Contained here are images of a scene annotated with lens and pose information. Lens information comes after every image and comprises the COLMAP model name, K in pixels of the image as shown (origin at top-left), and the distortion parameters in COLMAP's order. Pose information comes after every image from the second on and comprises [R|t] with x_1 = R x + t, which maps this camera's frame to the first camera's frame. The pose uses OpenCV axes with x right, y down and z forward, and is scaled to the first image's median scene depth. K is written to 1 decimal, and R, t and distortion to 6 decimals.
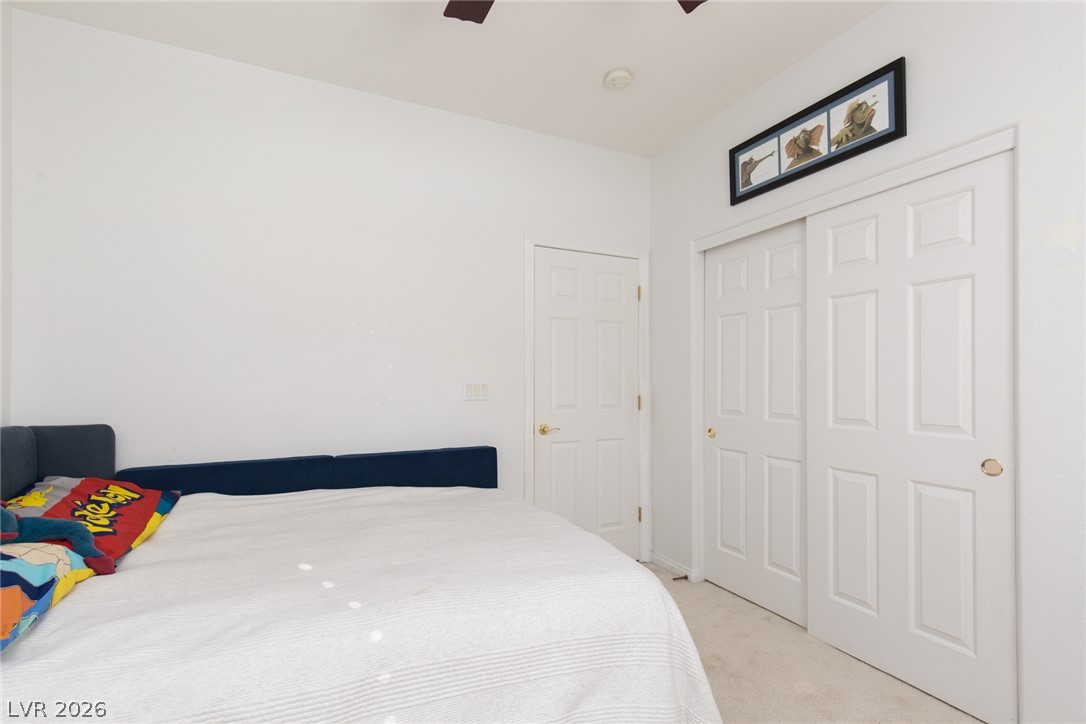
lens RADIAL K [[495.1, 0, 544.4], [0, 495.1, 373.0], [0, 0, 1]] dist [0.000874, 0.000027]
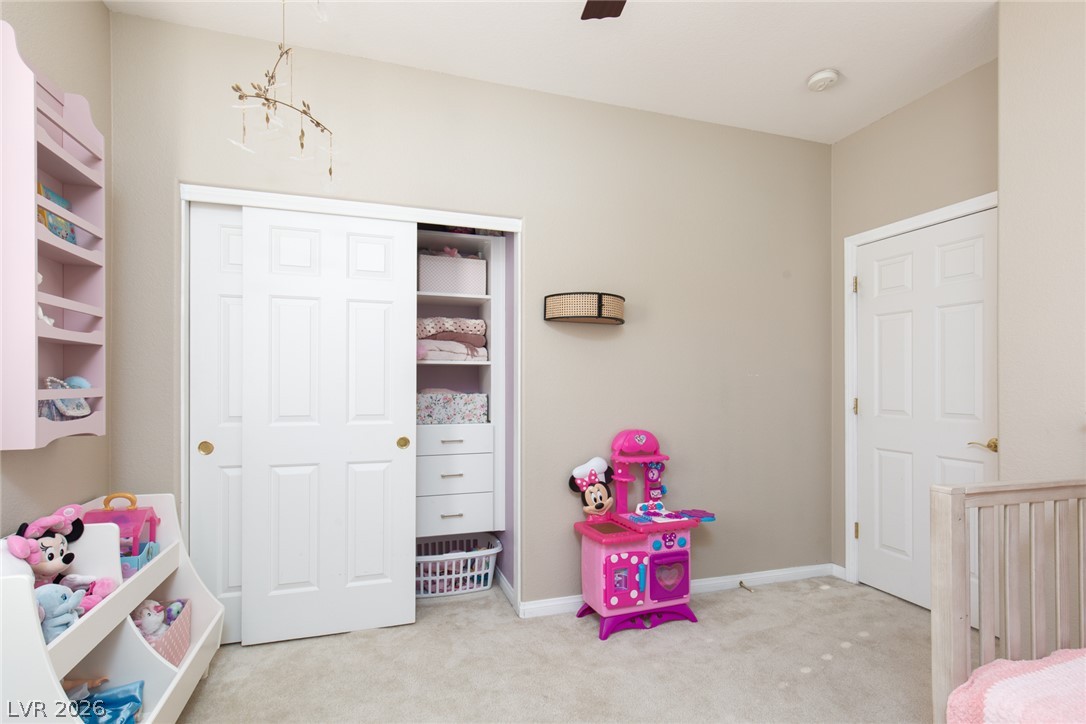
lens RADIAL K [[495.1, 0, 544.4], [0, 495.1, 373.0], [0, 0, 1]] dist [0.000874, 0.000027]
pose [[0.888844, -0.005848, -0.458172, 0.407091], [0.006554, 0.999979, -0.000050, -0.009907], [0.458162, -0.002959, 0.888864, -0.579247]]
